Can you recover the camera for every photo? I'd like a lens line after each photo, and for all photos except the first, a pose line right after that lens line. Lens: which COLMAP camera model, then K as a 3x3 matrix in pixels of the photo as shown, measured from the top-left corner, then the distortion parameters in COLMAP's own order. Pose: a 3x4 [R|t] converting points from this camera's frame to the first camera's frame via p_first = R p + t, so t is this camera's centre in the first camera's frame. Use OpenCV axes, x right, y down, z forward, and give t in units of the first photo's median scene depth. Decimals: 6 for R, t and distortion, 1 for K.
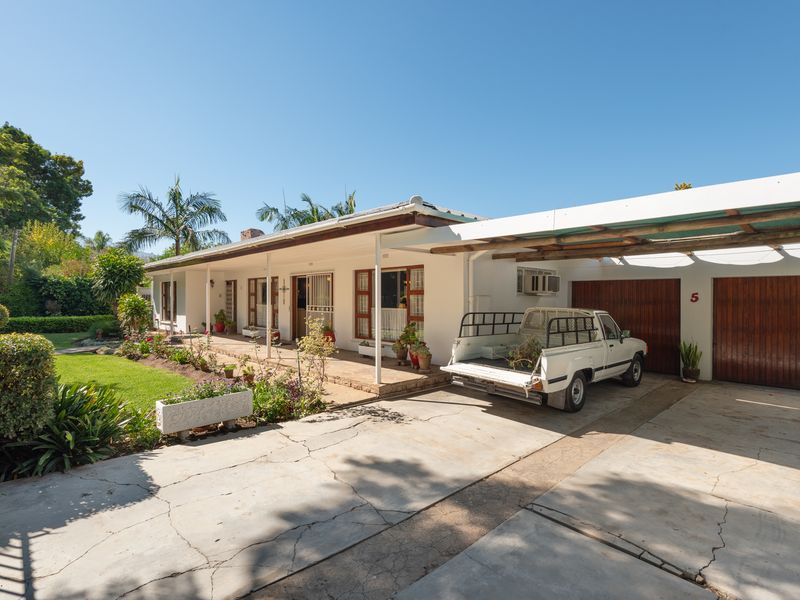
lens RADIAL K [[398.6, 0, 401.8], [0, 398.6, 300.5], [0, 0, 1]] dist [-0.001759, -0.000817]
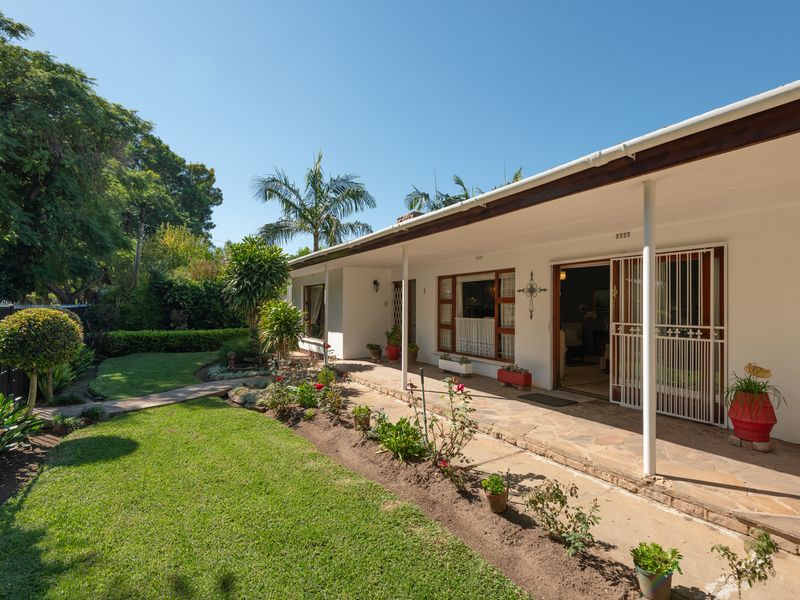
lens RADIAL K [[374.5, 0, 398.5], [0, 374.5, 301.5], [0, 0, 1]] dist [0.024500, -0.000095]
pose [[0.975909, -0.001705, -0.218172, -0.242594], [-0.002699, 0.999799, -0.019885, -0.001985], [0.218161, 0.019995, 0.975708, 0.308002]]
